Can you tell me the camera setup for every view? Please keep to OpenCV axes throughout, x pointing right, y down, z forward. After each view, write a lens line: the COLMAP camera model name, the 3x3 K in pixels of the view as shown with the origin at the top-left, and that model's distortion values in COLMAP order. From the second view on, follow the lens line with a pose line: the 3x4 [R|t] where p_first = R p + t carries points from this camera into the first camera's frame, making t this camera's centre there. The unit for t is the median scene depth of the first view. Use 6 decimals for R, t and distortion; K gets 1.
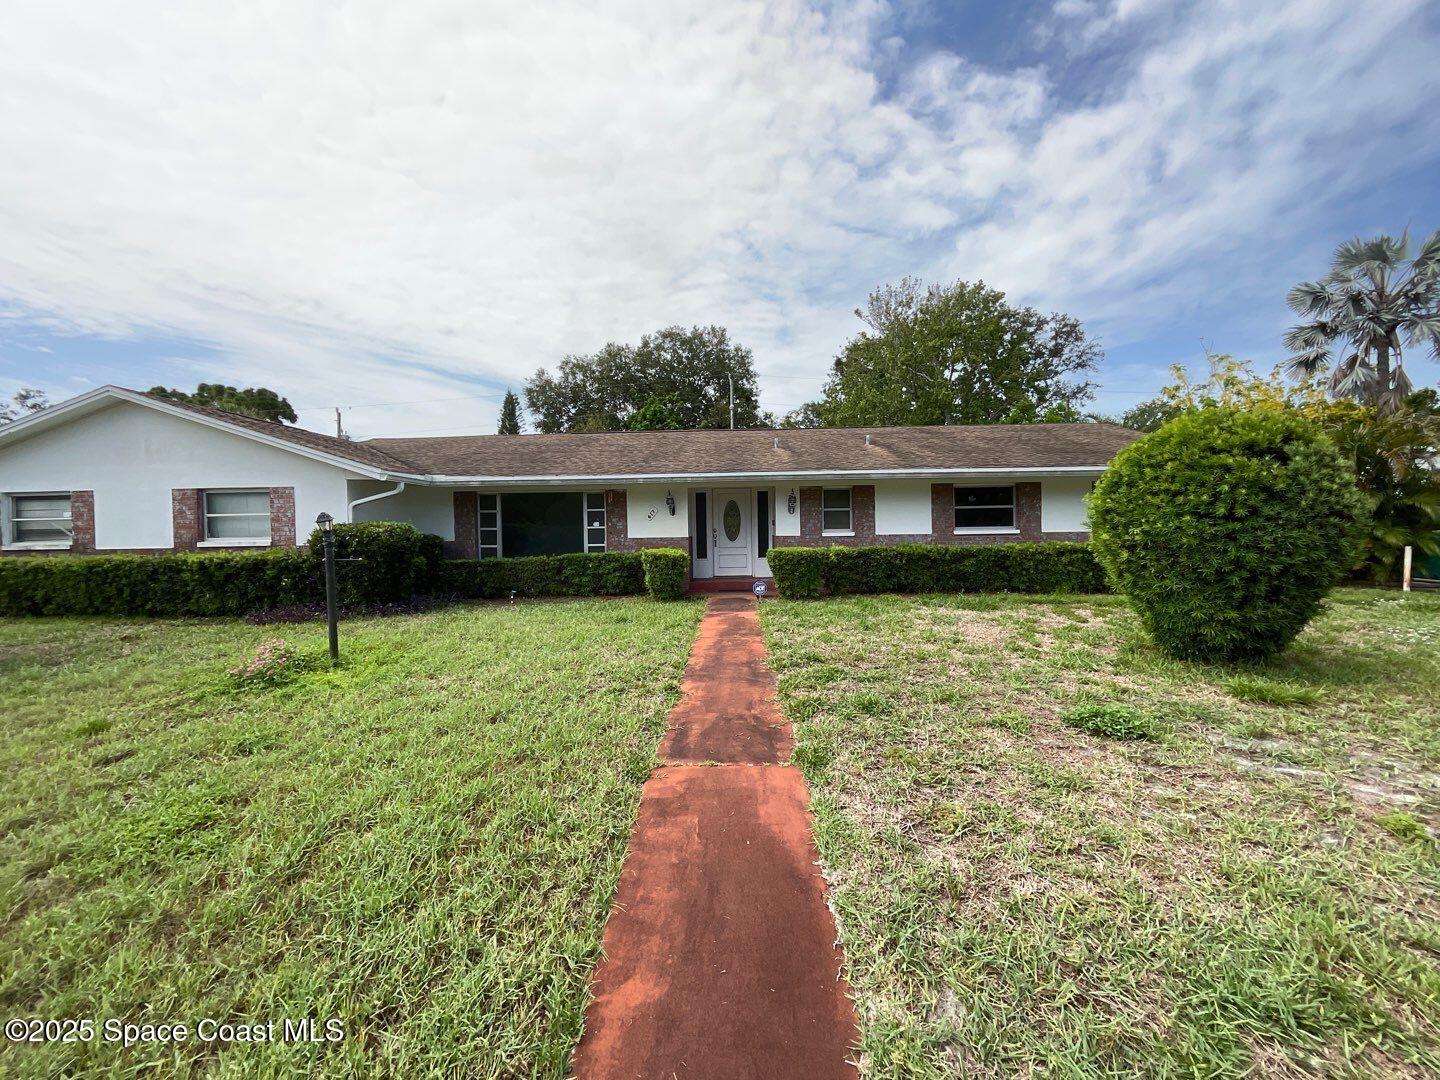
lens RADIAL K [[581.4, 0, 722.5], [0, 581.4, 570.3], [0, 0, 1]] dist [-0.003098, -0.000346]
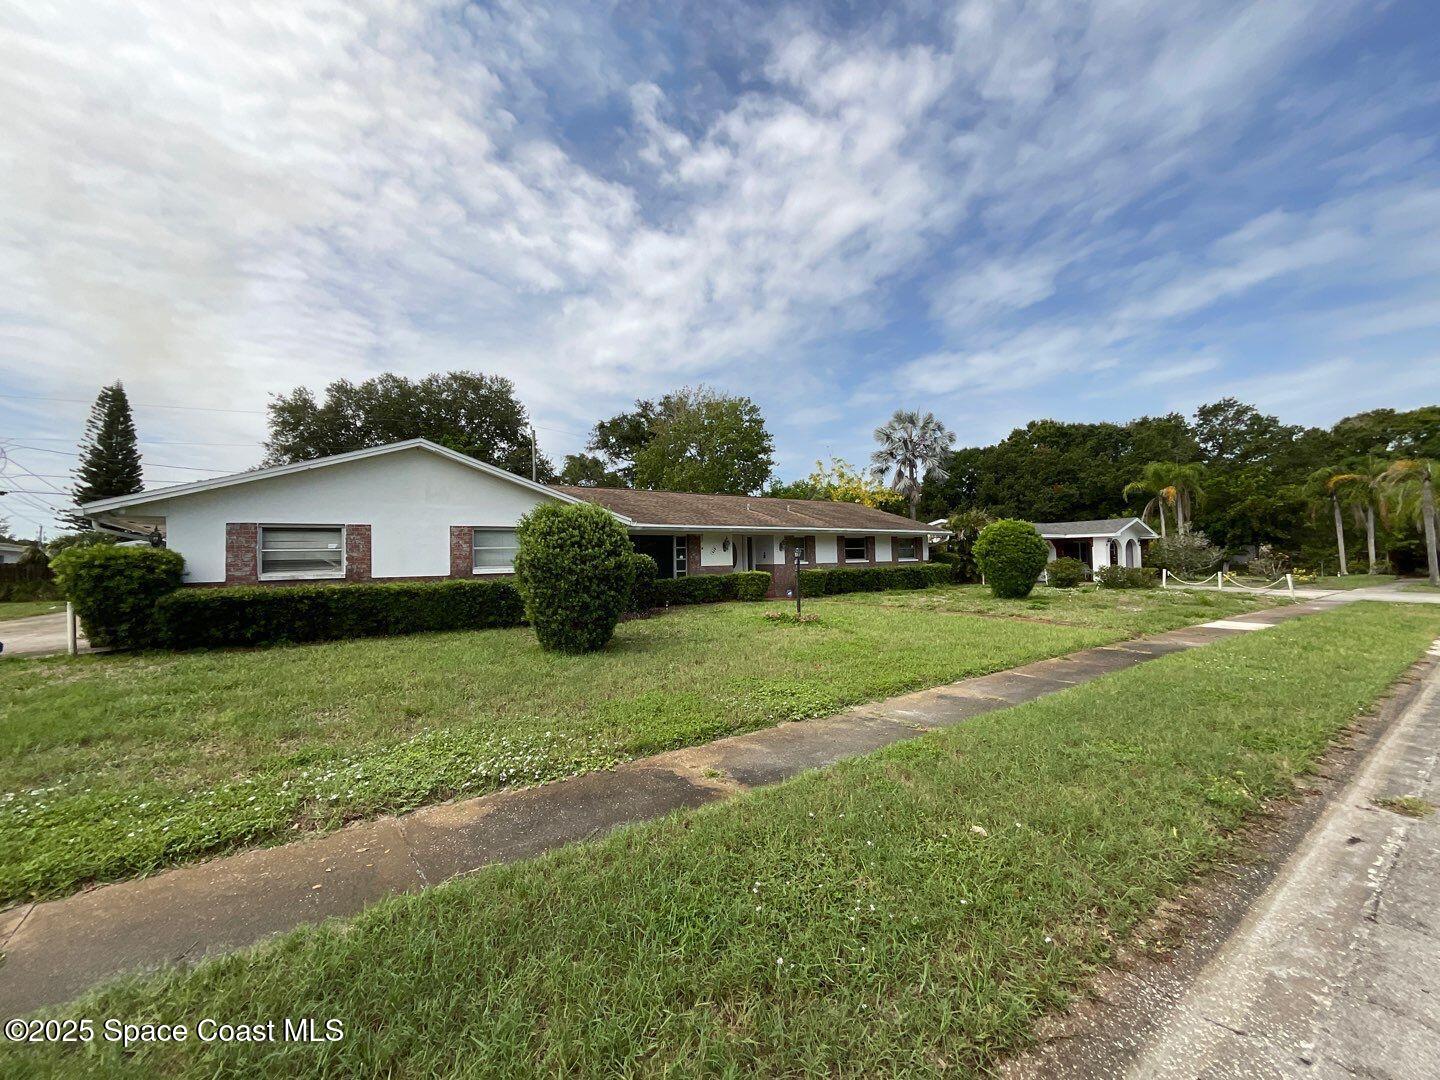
lens RADIAL K [[587.3, 0, 720.0], [0, 587.3, 540.0], [0, 0, 1]] dist [-0.001059, 0.000632]
pose [[0.797721, 0.020057, 0.602693, -0.552052], [0.052222, 0.993394, -0.102180, 0.018929], [-0.600761, 0.112985, 0.791404, -0.134402]]
